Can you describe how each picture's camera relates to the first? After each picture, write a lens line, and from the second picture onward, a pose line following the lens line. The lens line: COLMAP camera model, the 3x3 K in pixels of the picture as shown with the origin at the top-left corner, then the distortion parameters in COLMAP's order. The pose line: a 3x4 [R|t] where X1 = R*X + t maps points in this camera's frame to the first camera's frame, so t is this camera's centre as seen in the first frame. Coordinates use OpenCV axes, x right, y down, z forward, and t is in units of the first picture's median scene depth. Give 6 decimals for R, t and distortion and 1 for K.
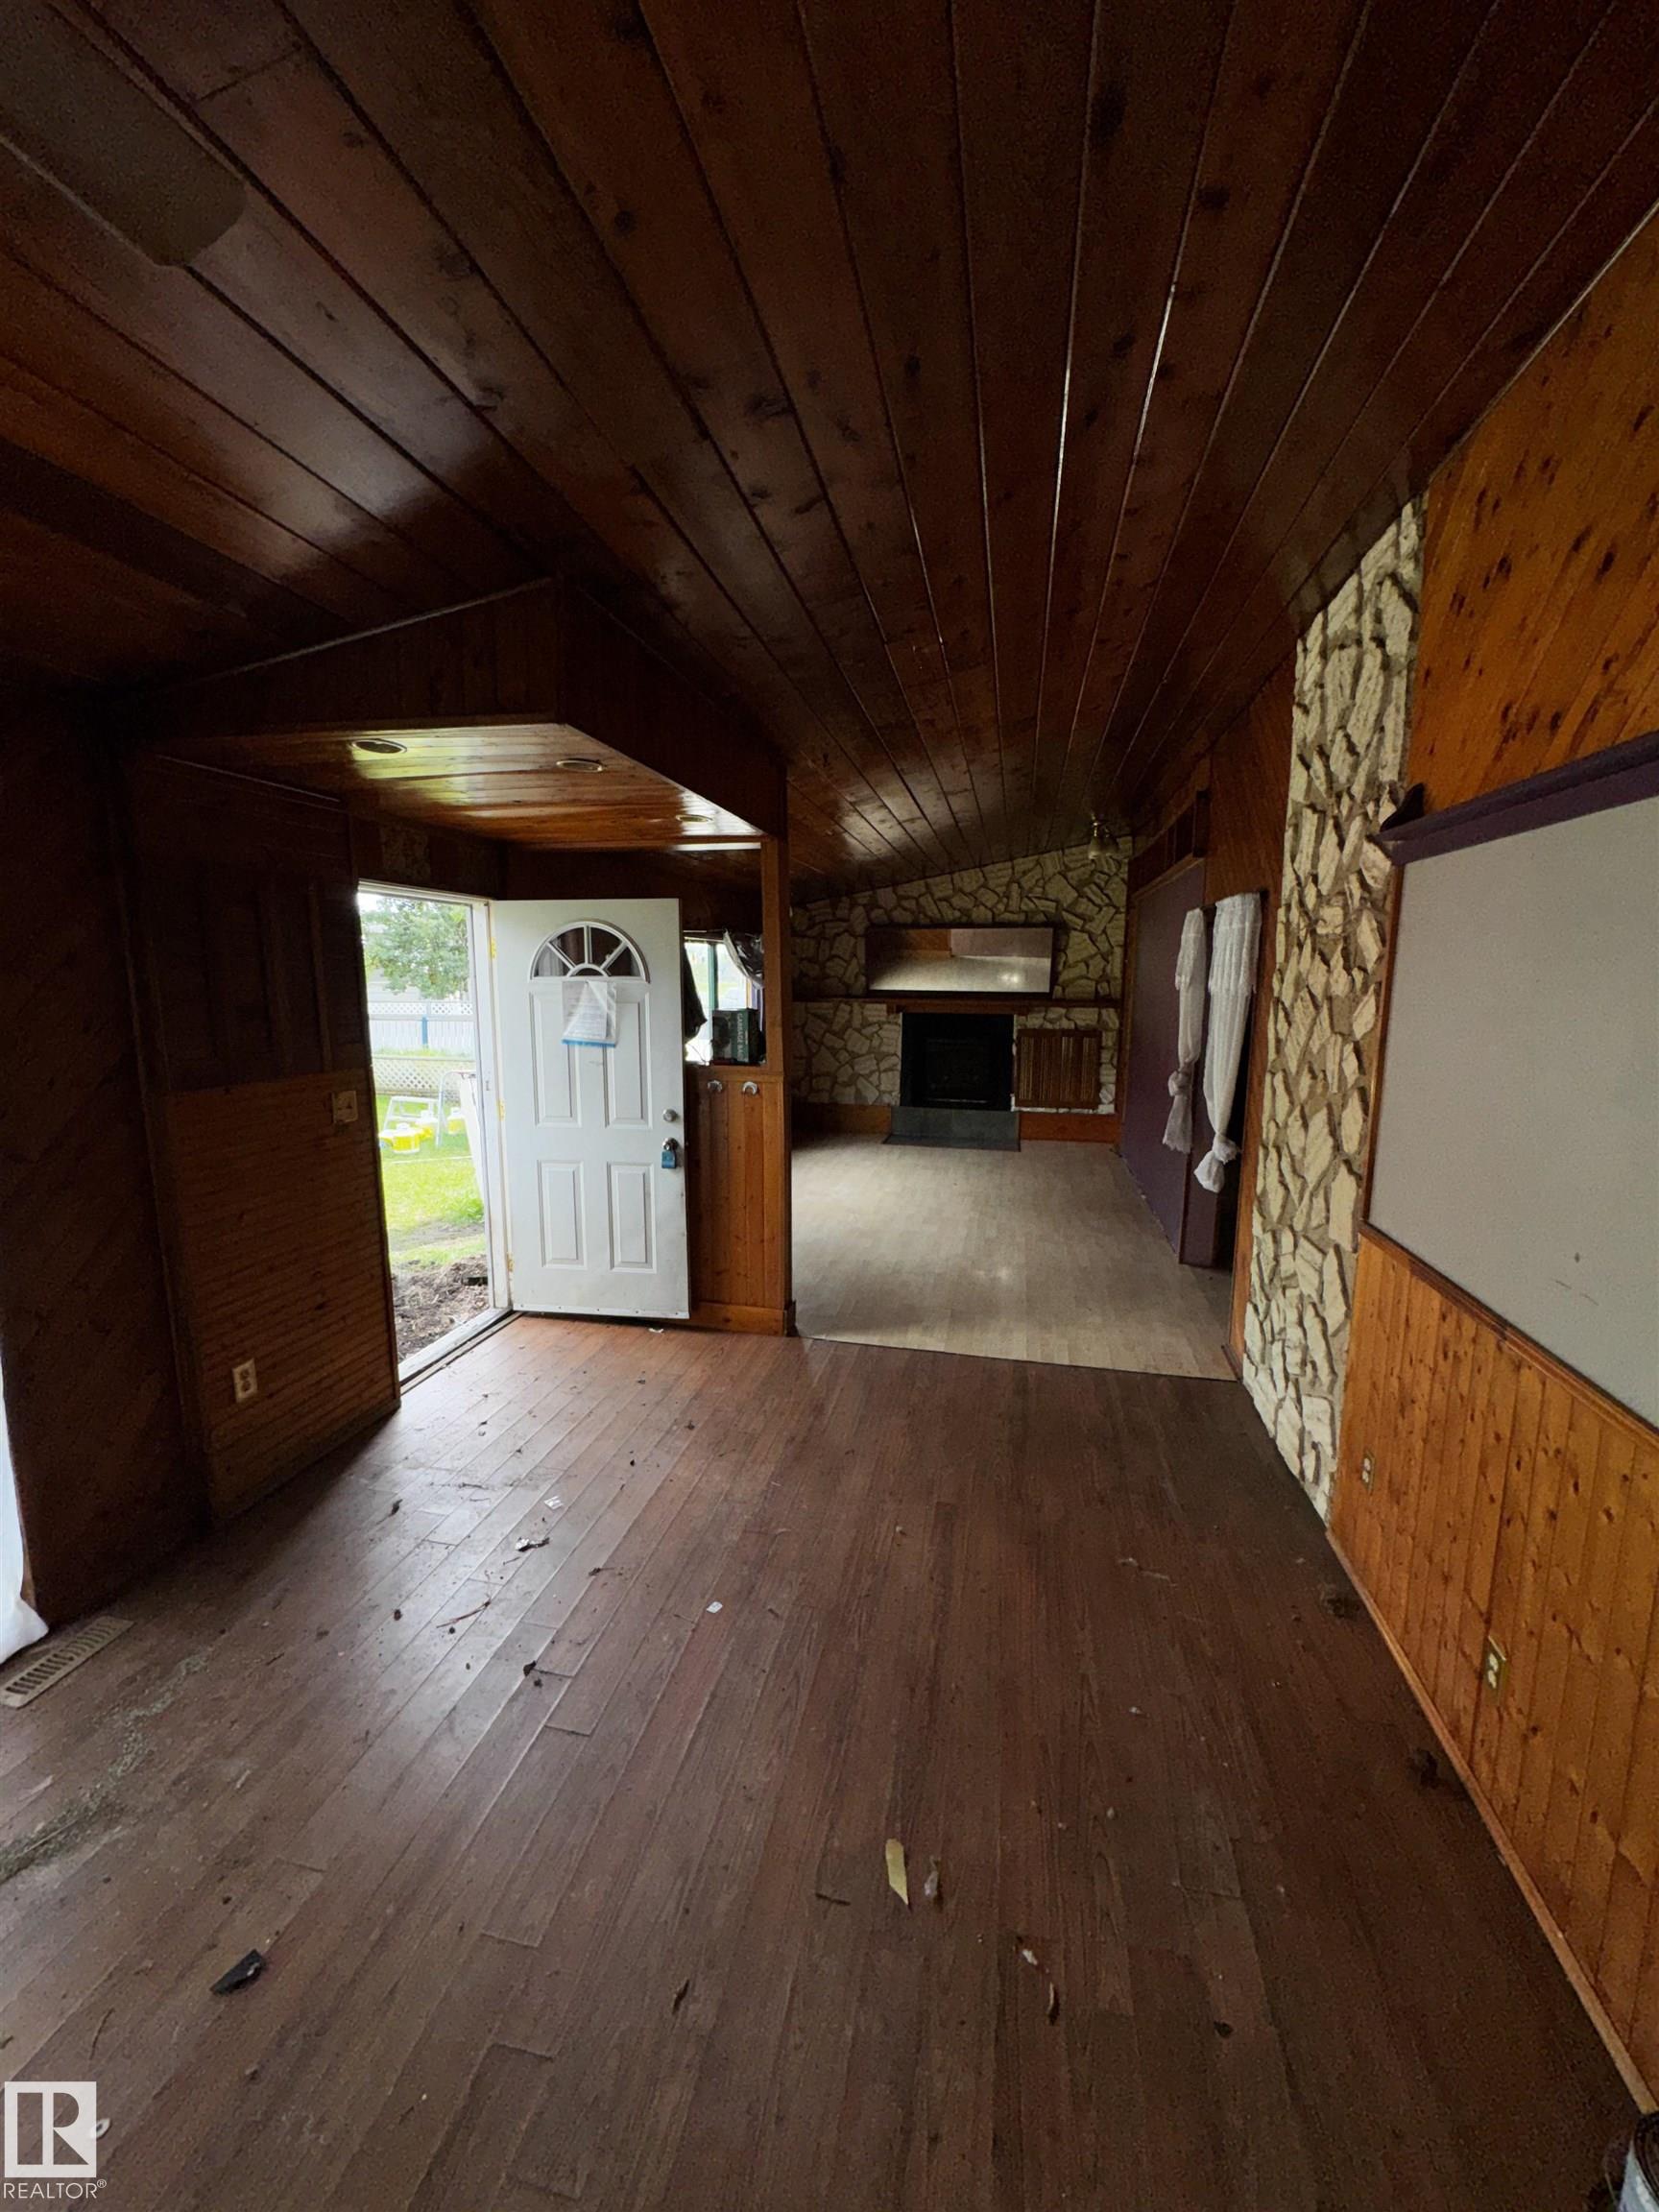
lens RADIAL K [[880.7, 0, 831.9], [0, 880.7, 1112.2], [0, 0, 1]] dist [-0.004879, 0.000738]
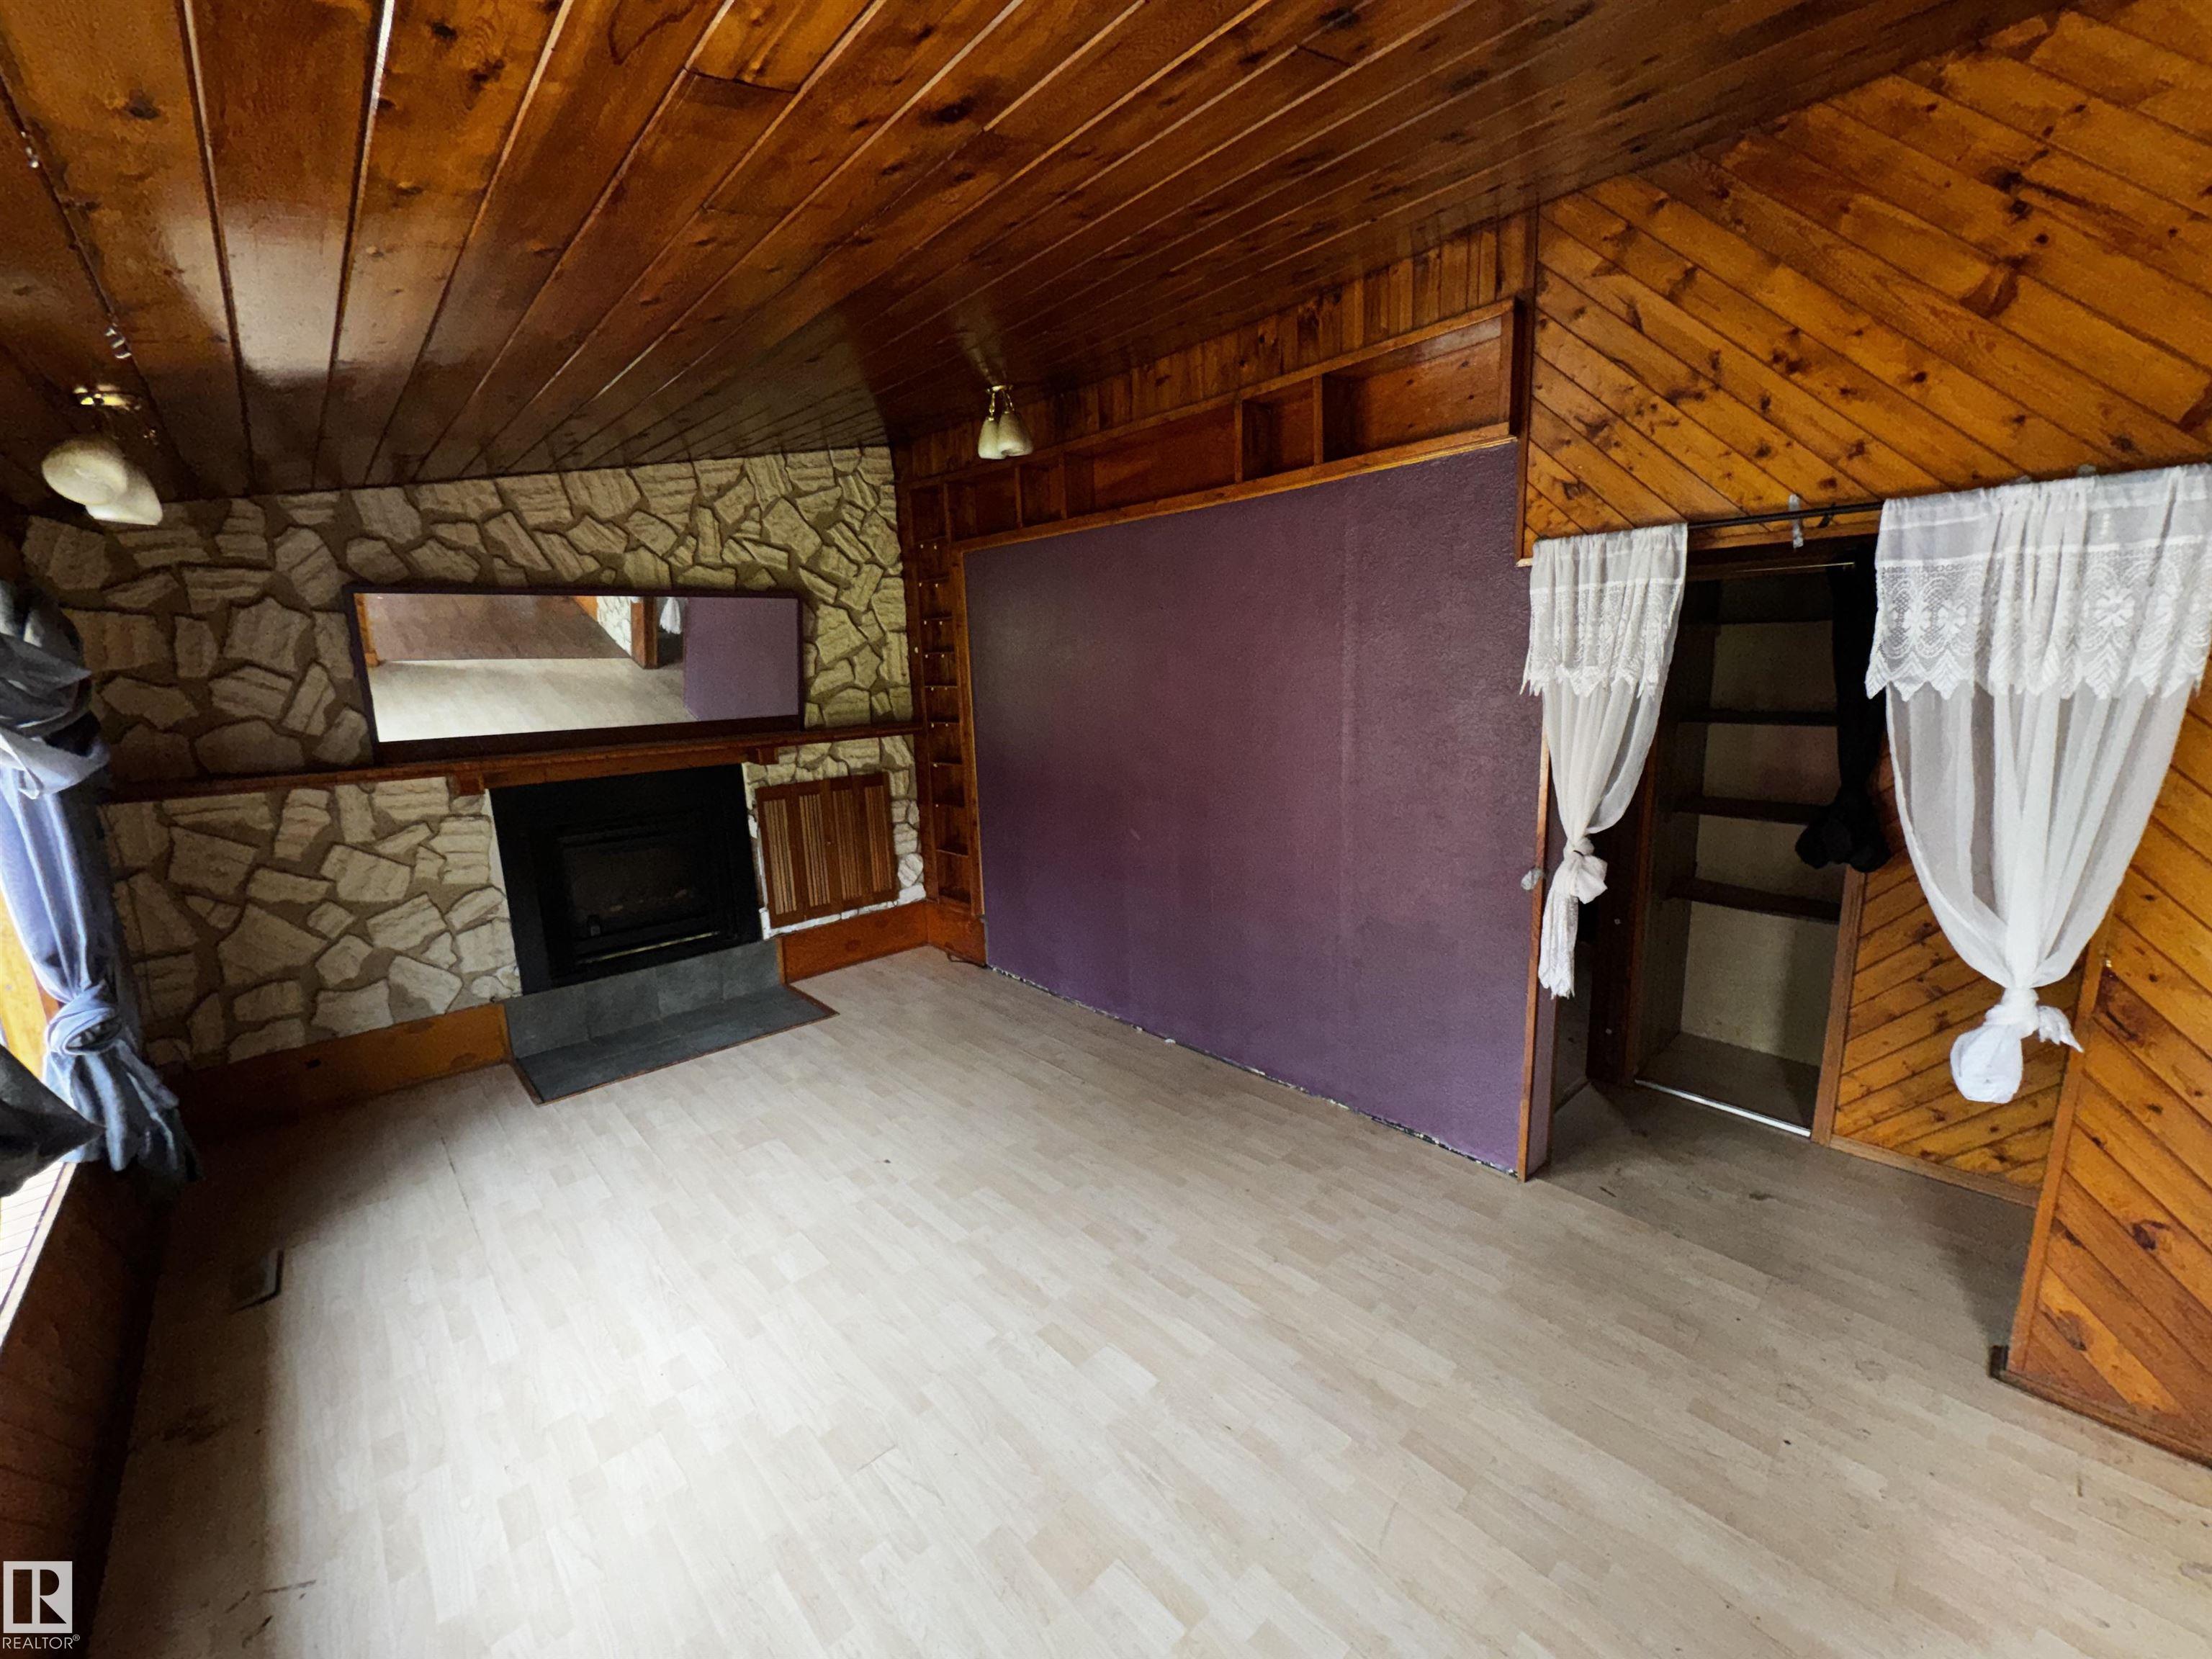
lens RADIAL K [[880.7, 0, 1114.7], [0, 880.7, 837.3], [0, 0, 1]] dist [-0.004879, 0.000738]
pose [[0.574585, -0.186906, 0.796817, -0.096338], [0.166916, 0.979874, 0.109482, -0.088629], [-0.801243, 0.070095, 0.594219, 0.513699]]
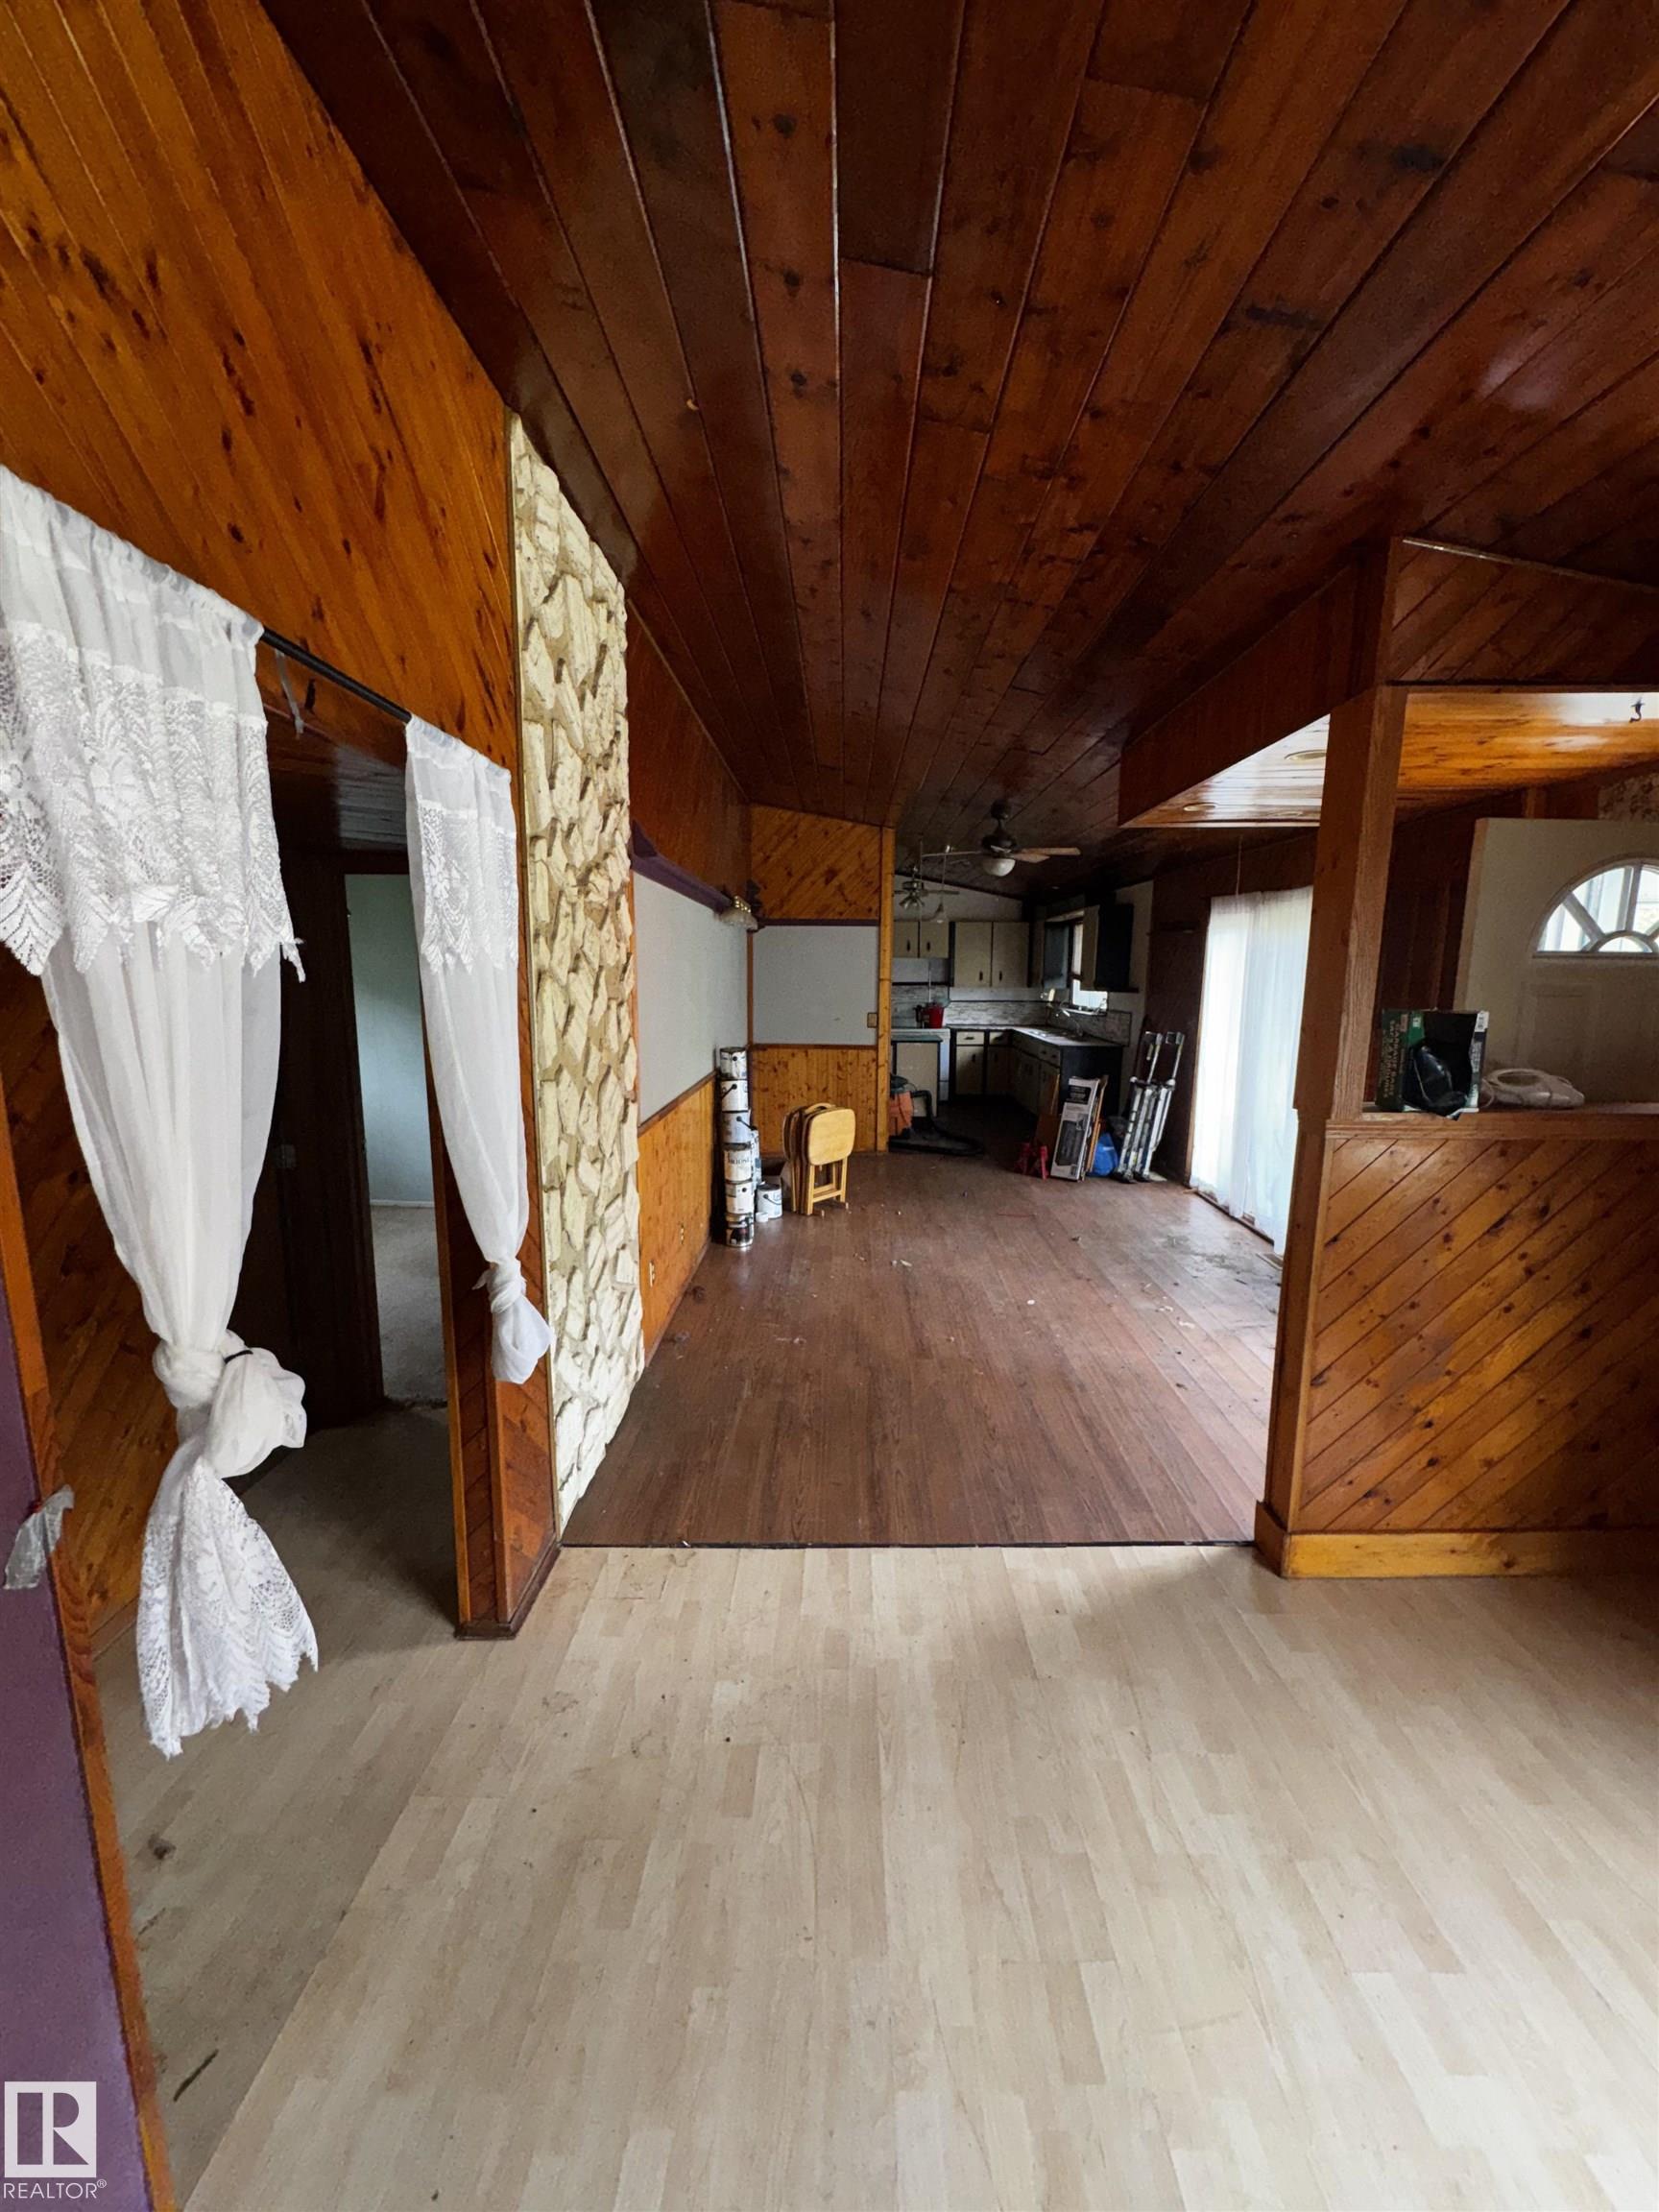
lens RADIAL K [[880.7, 0, 827.6], [0, 880.7, 1115.9], [0, 0, 1]] dist [-0.004879, 0.000738]
pose [[-0.982947, 0.021119, -0.182674, 0.164434], [-0.037831, 0.948912, 0.313265, -0.097473], [0.179957, 0.314833, -0.931931, 0.677059]]
